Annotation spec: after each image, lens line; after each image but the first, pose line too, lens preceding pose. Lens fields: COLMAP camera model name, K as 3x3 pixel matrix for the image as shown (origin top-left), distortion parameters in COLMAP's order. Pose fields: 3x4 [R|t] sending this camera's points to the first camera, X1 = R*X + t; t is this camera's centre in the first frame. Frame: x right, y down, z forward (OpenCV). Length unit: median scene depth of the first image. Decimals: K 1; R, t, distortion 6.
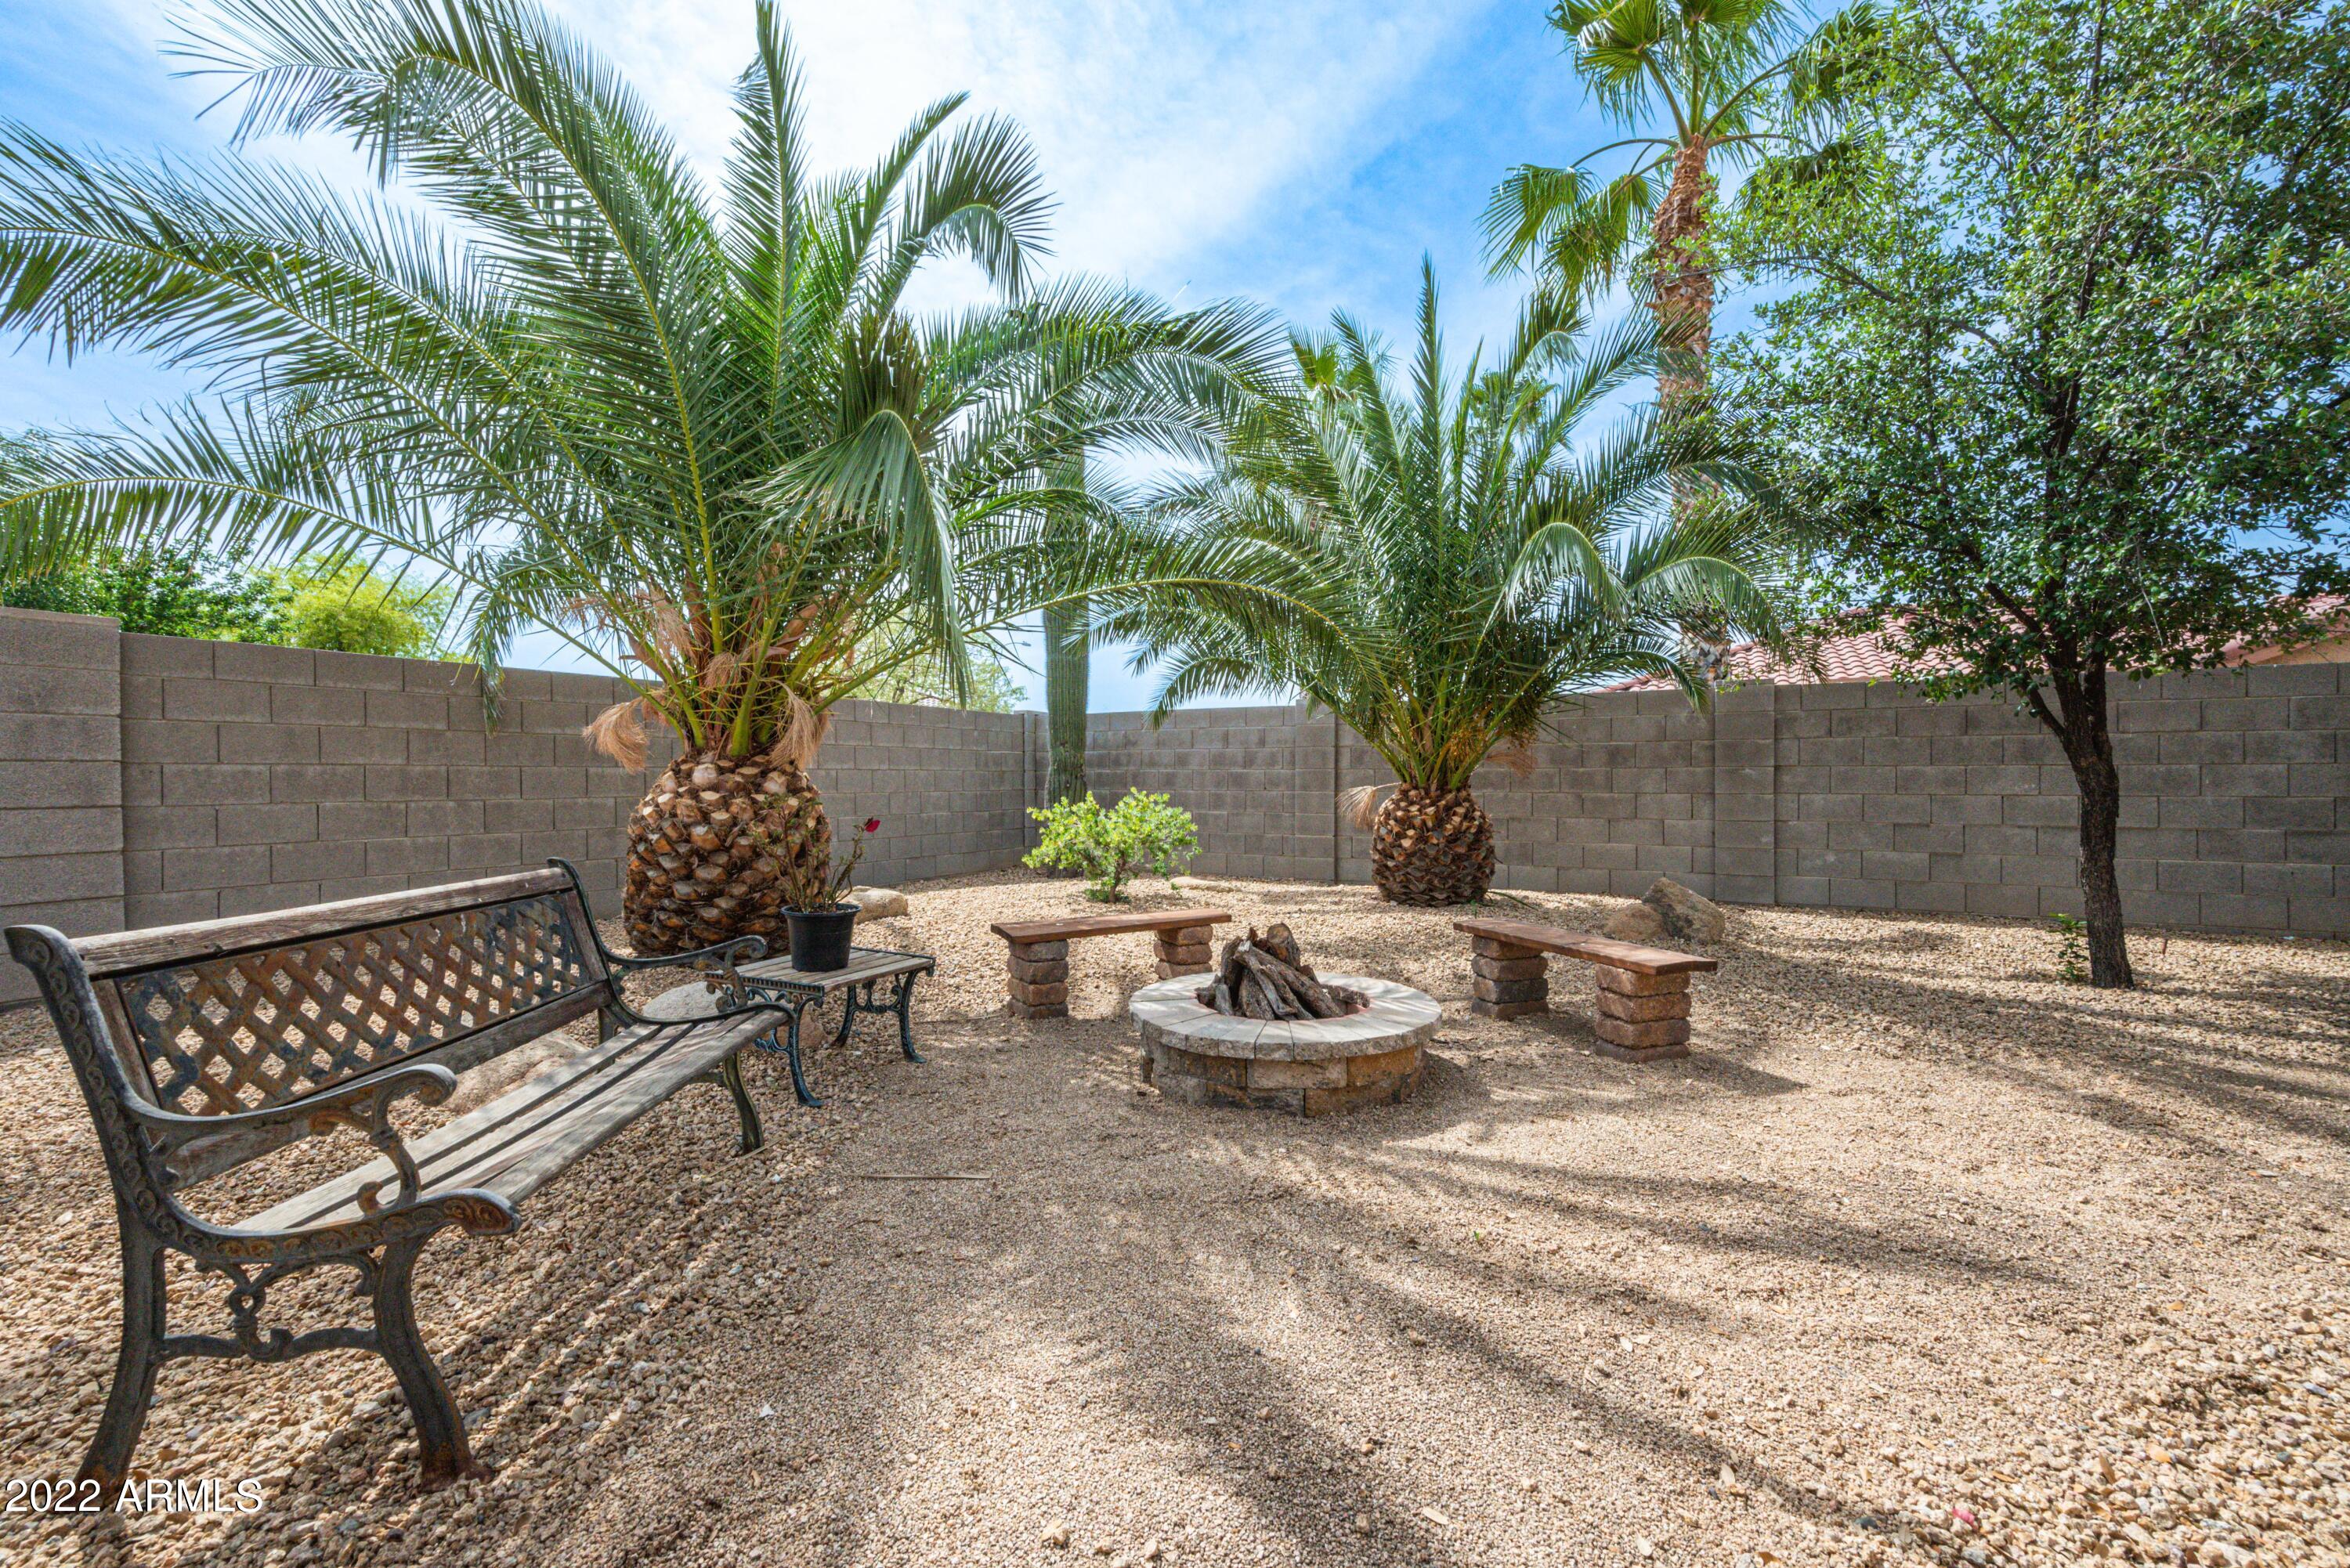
lens RADIAL K [[927.0, 0, 1185.7], [0, 927.0, 785.9], [0, 0, 1]] dist [-0.001210, -0.000004]
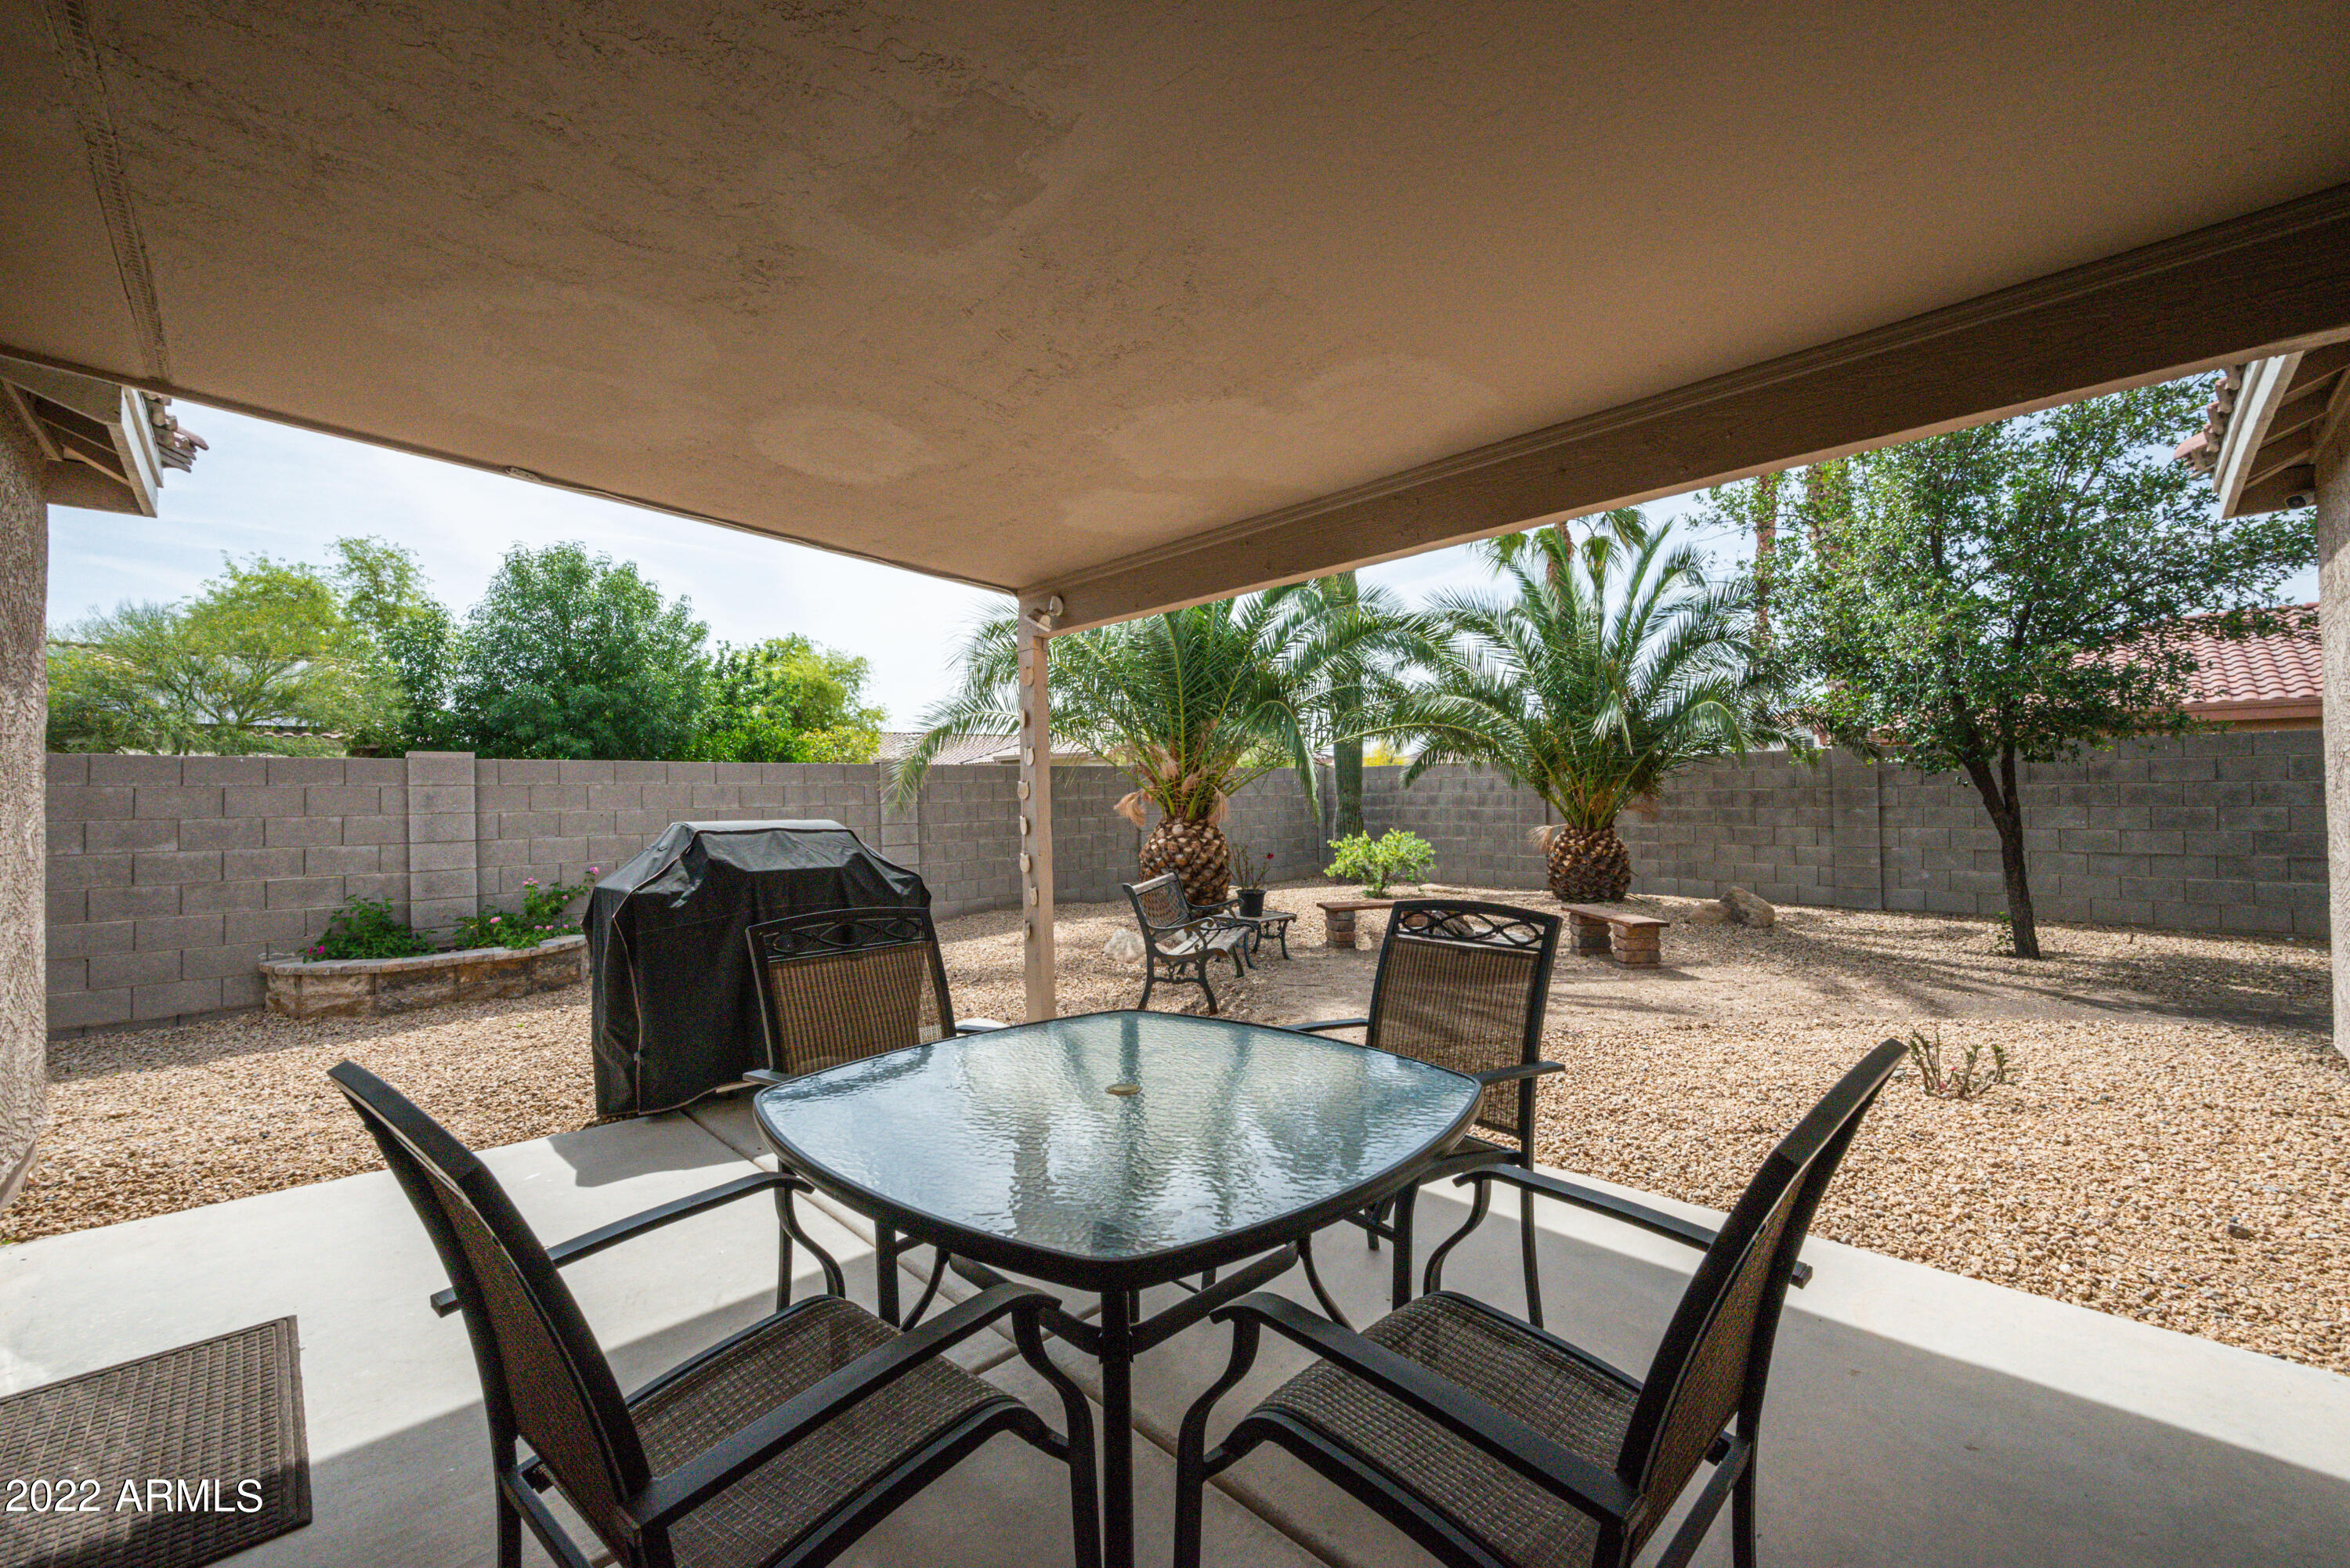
lens RADIAL K [[927.0, 0, 1191.1], [0, 927.0, 786.5], [0, 0, 1]] dist [-0.001210, -0.000004]
pose [[0.958082, -0.018173, -0.285916, 0.099924], [0.014105, 0.999768, -0.016282, -0.068298], [0.286145, 0.011566, 0.958116, -0.912954]]
